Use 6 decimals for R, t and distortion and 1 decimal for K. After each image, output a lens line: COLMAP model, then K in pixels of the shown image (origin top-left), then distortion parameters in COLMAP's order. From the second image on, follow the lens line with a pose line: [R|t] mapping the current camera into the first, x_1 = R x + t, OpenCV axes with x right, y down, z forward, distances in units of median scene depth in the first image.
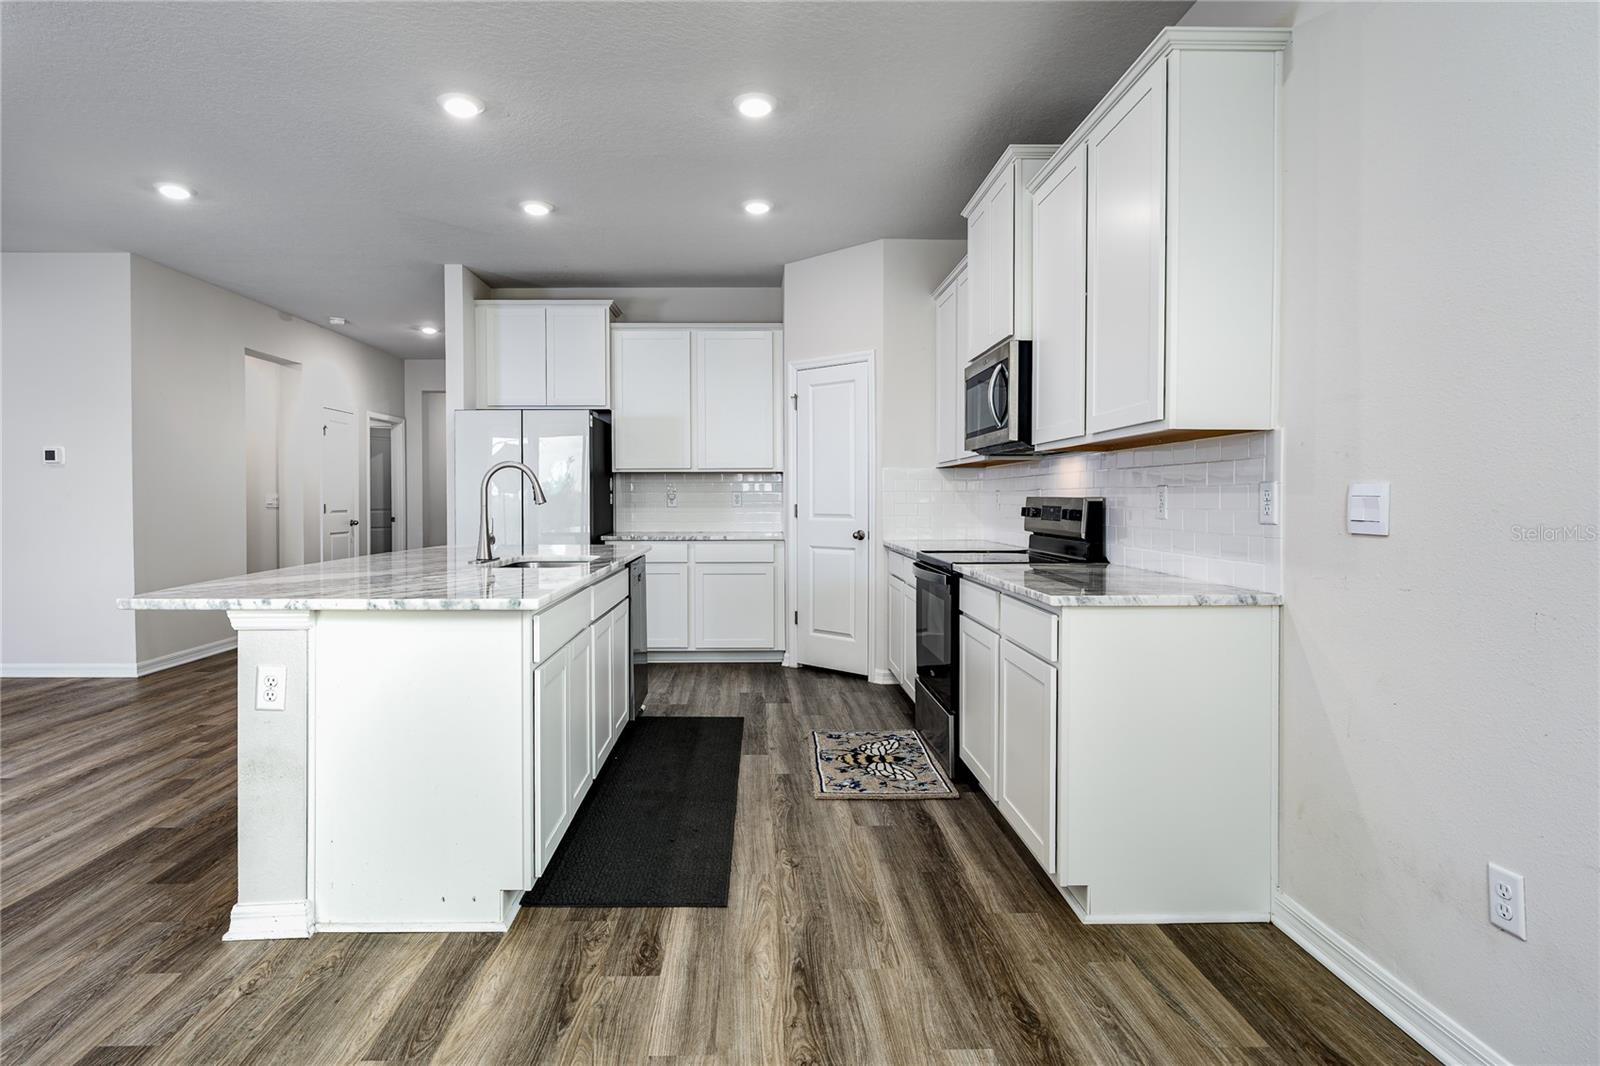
lens RADIAL K [[842.7, 0, 768.9], [0, 842.7, 529.6], [0, 0, 1]] dist [-0.001527, 0.000759]
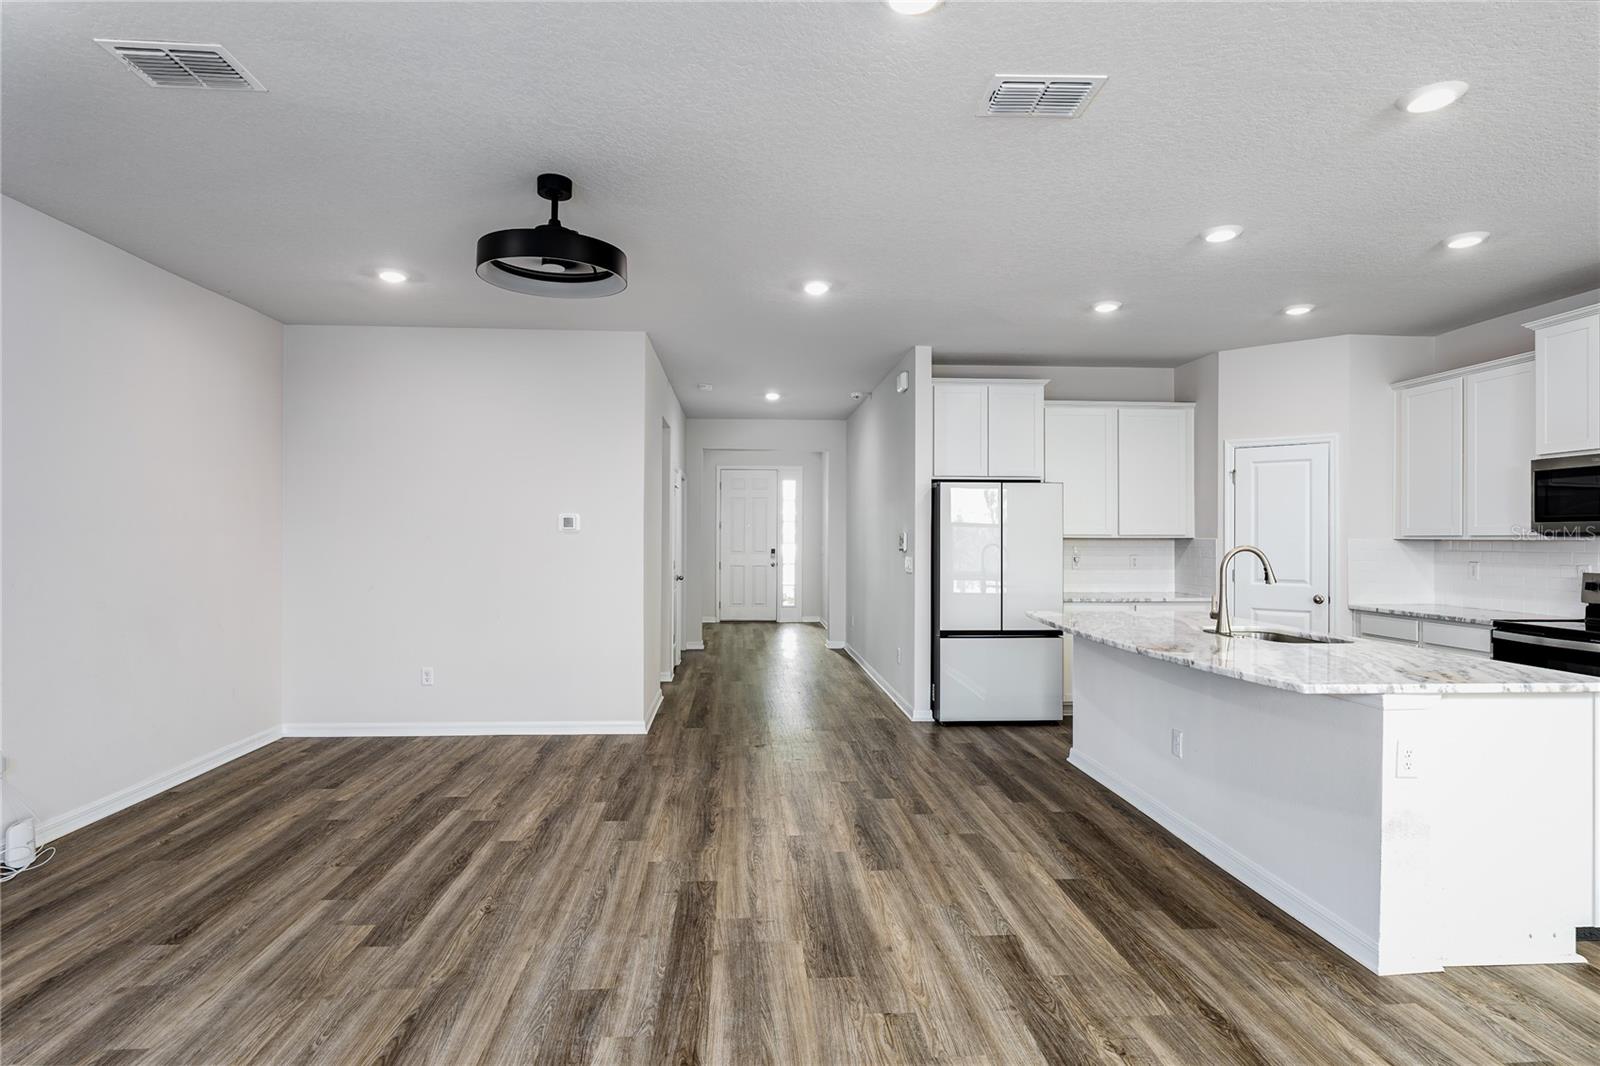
lens RADIAL K [[842.7, 0, 799.0], [0, 842.7, 533.2], [0, 0, 1]] dist [-0.001527, 0.000759]
pose [[0.998722, 0.005519, 0.050244, -1.223759], [-0.003445, 0.999142, -0.041269, -0.063043], [-0.050429, 0.041043, 0.997884, -0.127215]]
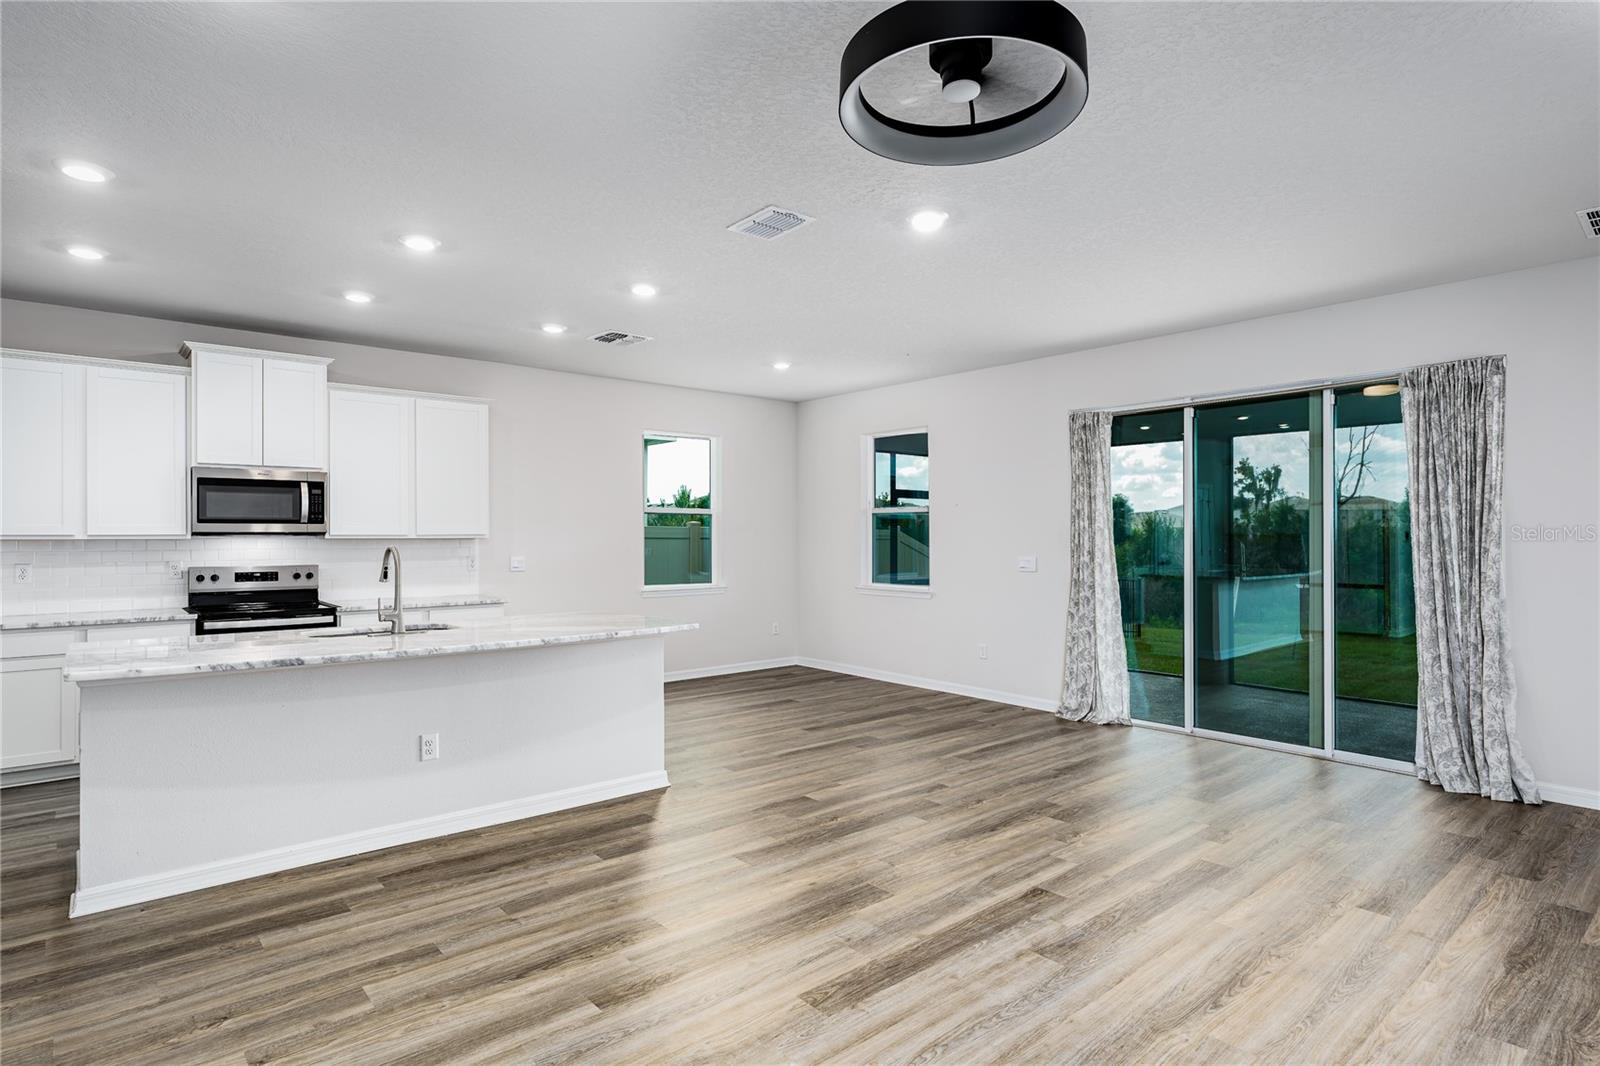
lens RADIAL K [[842.7, 0, 803.8], [0, 842.7, 532.3], [0, 0, 1]] dist [-0.001527, 0.000759]
pose [[-0.635652, 0.004329, 0.771964, -1.983700], [0.031088, 0.999317, 0.019994, -0.133966], [-0.771349, 0.036708, -0.635352, 1.647432]]
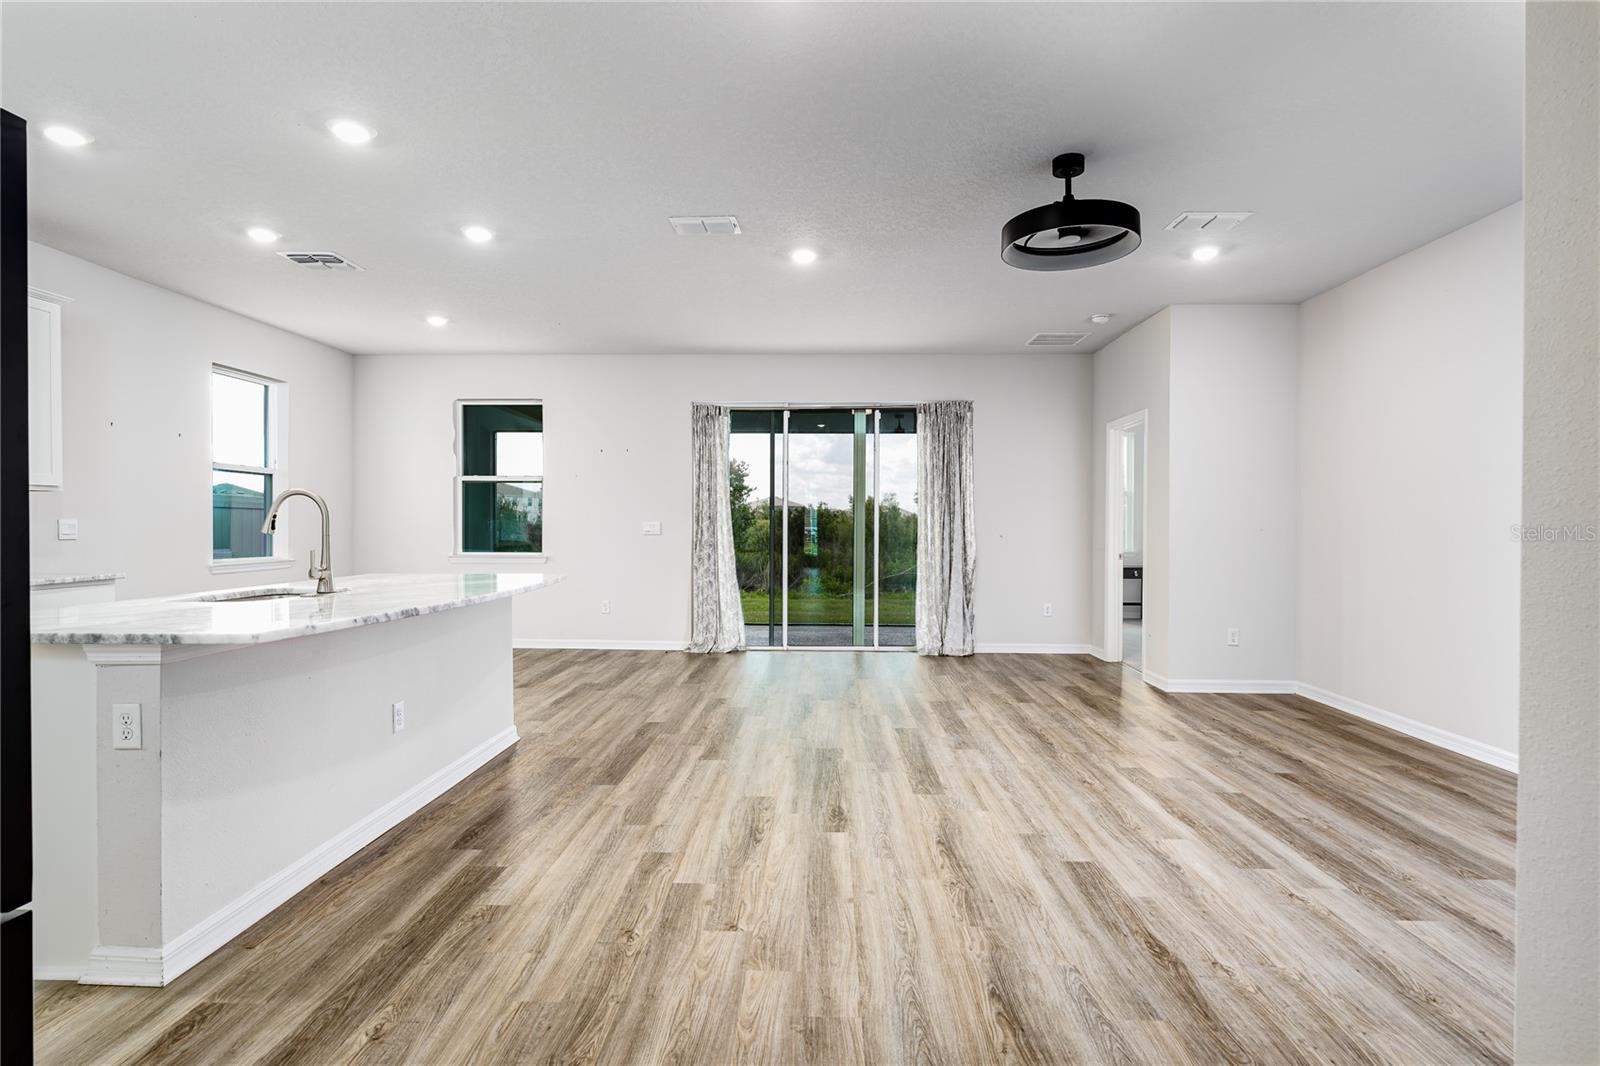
lens RADIAL K [[842.7, 0, 793.7], [0, 842.7, 527.5], [0, 0, 1]] dist [-0.001527, 0.000759]
pose [[-0.998262, -0.002419, 0.058881, -1.164782], [0.000109, 0.999080, 0.042893, -0.099169], [-0.058931, 0.042824, -0.997343, 2.426248]]
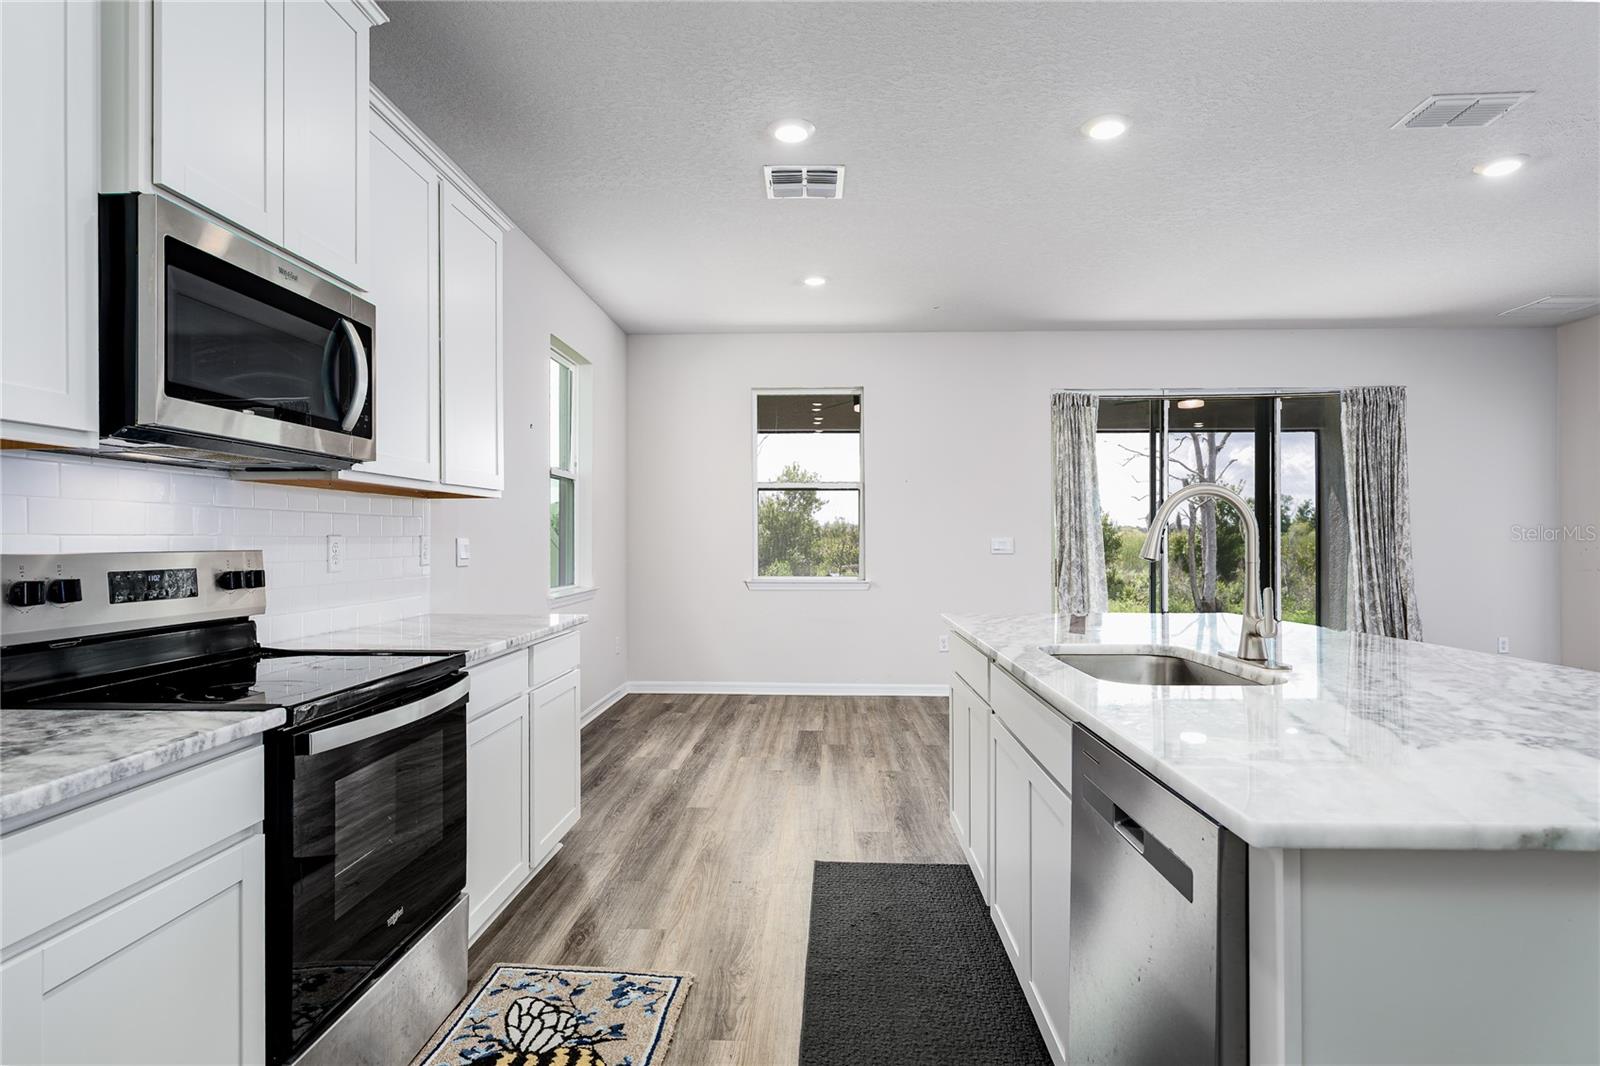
lens RADIAL K [[842.7, 0, 799.6], [0, 842.7, 566.3], [0, 0, 1]] dist [-0.001527, 0.000759]
pose [[-0.998547, 0.000621, 0.053886, -0.084249], [0.004415, 0.997515, 0.070315, -0.083397], [-0.053709, 0.070451, -0.996068, 1.957142]]
